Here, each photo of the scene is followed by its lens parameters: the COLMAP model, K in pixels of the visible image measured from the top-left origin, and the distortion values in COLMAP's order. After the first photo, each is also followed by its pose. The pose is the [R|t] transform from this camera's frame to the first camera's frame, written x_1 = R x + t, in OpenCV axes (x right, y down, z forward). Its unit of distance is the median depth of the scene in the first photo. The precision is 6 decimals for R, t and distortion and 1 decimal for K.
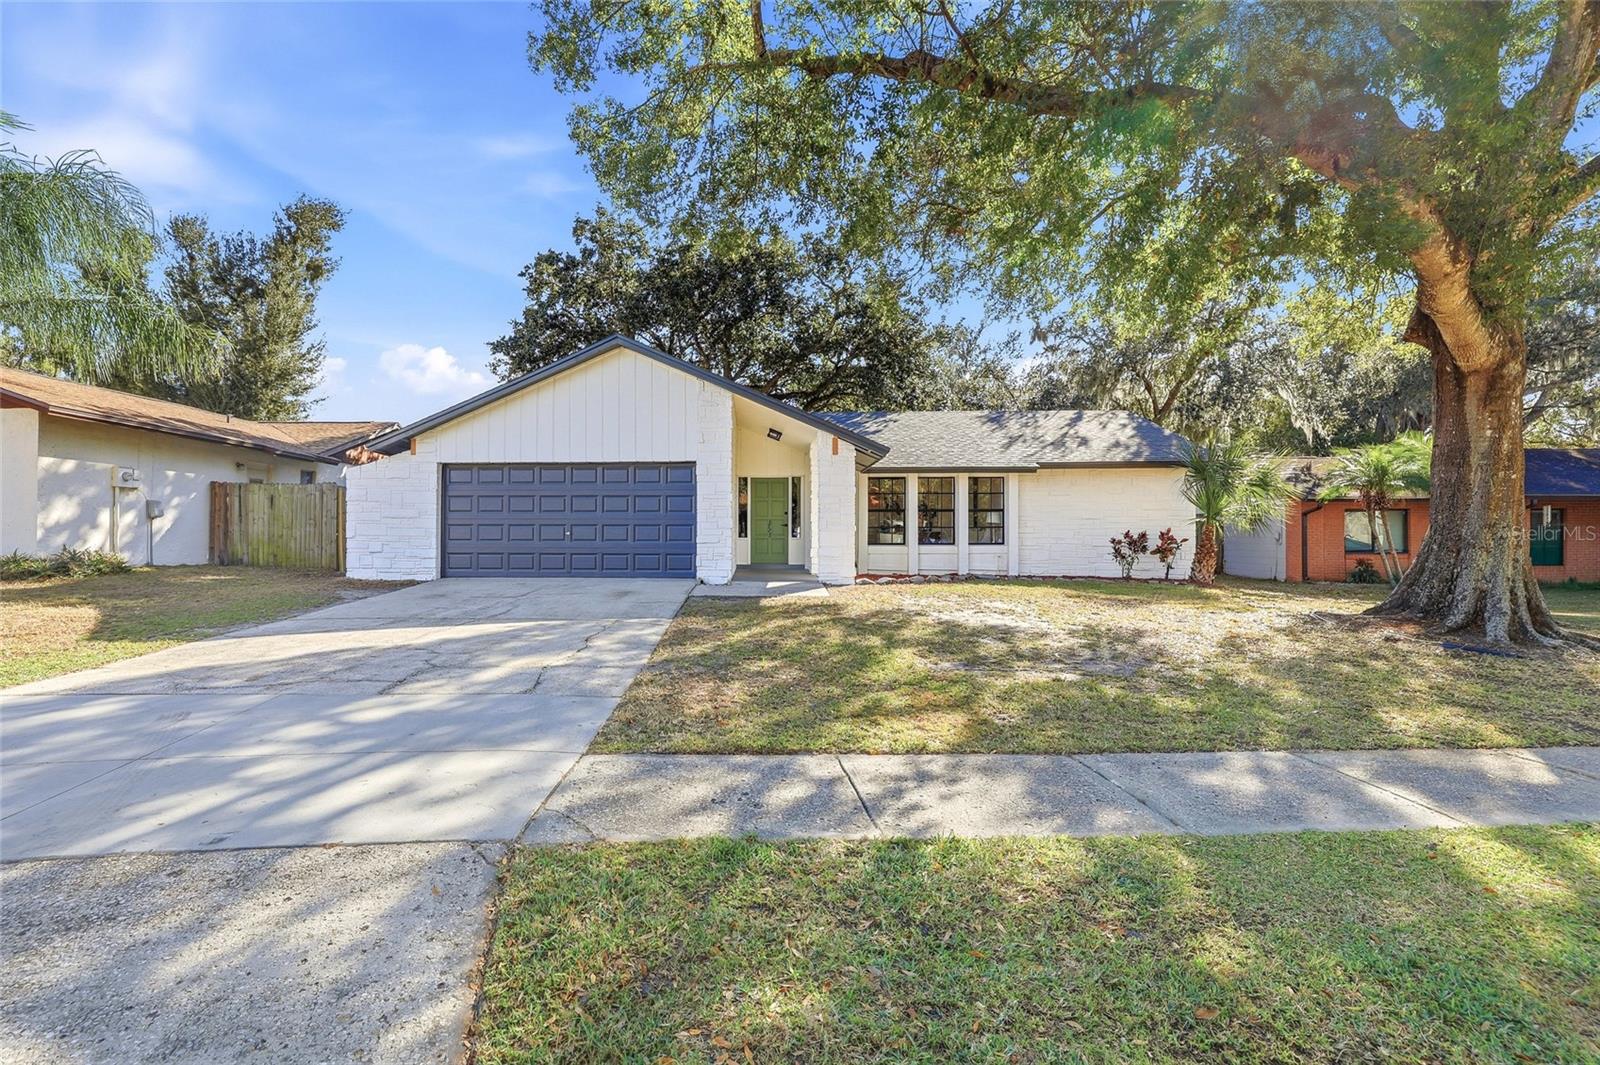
lens RADIAL K [[687.2, 0, 793.7], [0, 687.2, 528.8], [0, 0, 1]] dist [-0.050250, 0.016514]
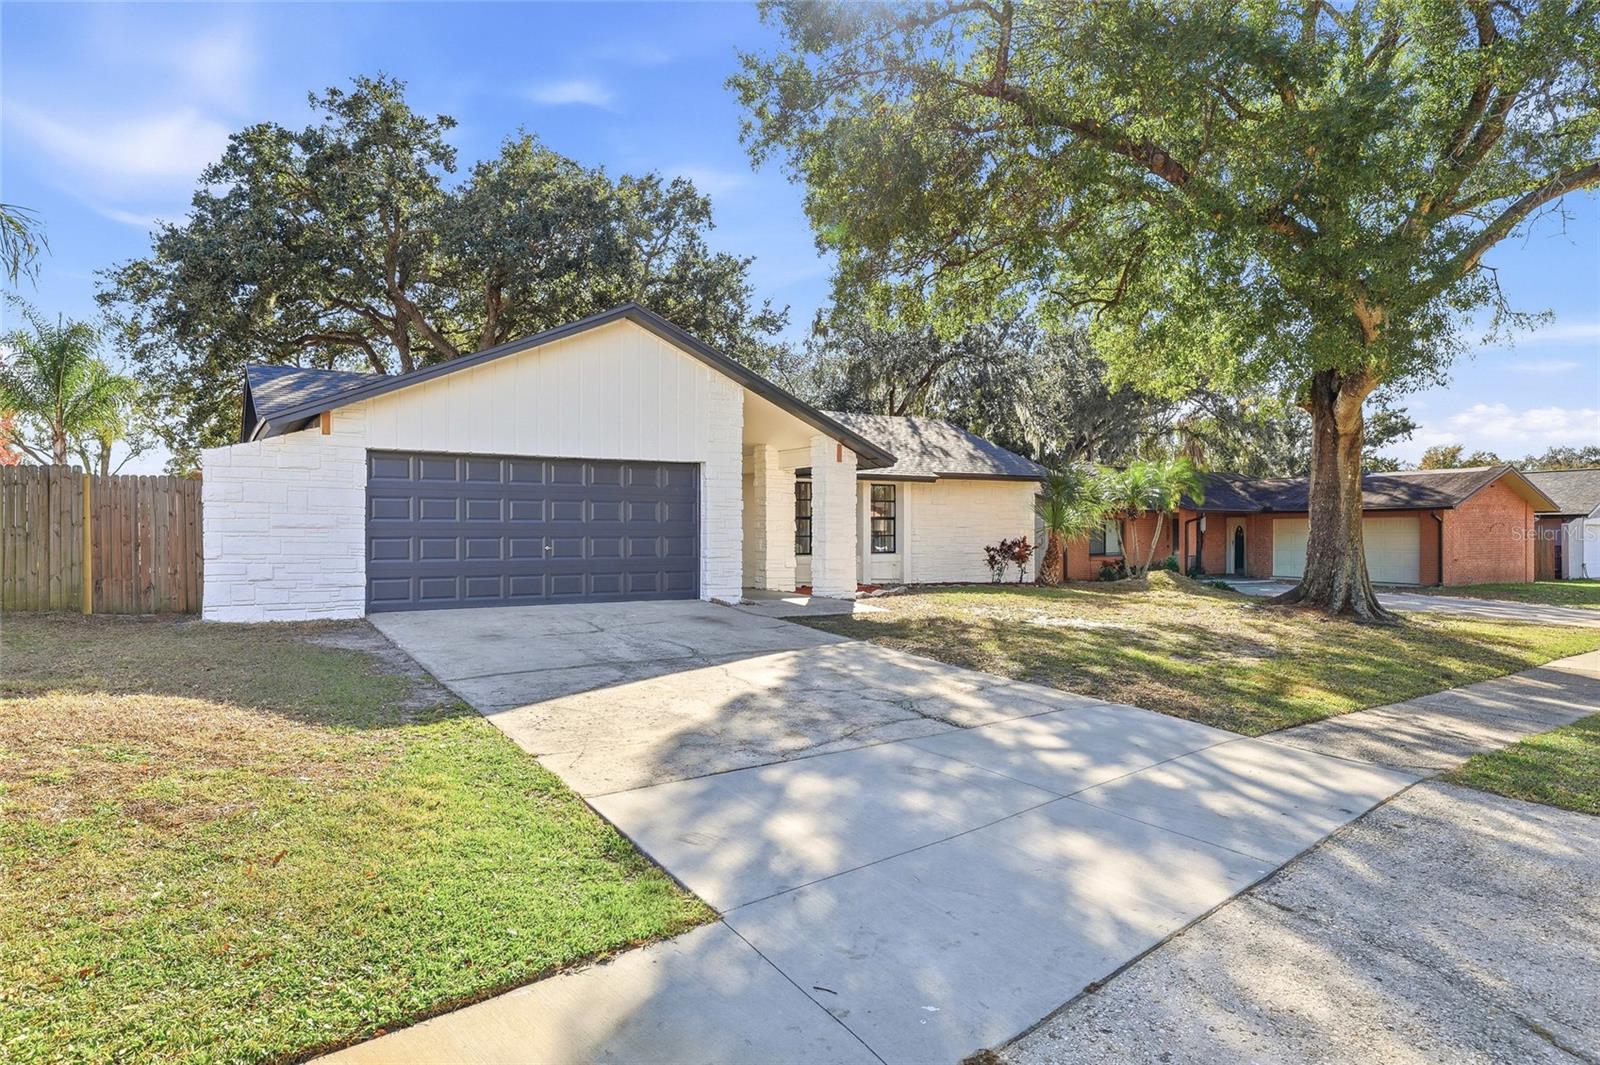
lens RADIAL K [[844.2, 0, 793.1], [0, 844.2, 533.4], [0, 0, 1]] dist [-0.042556, 0.050295]
pose [[0.852964, -0.000959, 0.521968, -0.596185], [-0.003168, 0.999970, 0.007013, -0.017492], [-0.521959, -0.007635, 0.852936, 0.040130]]
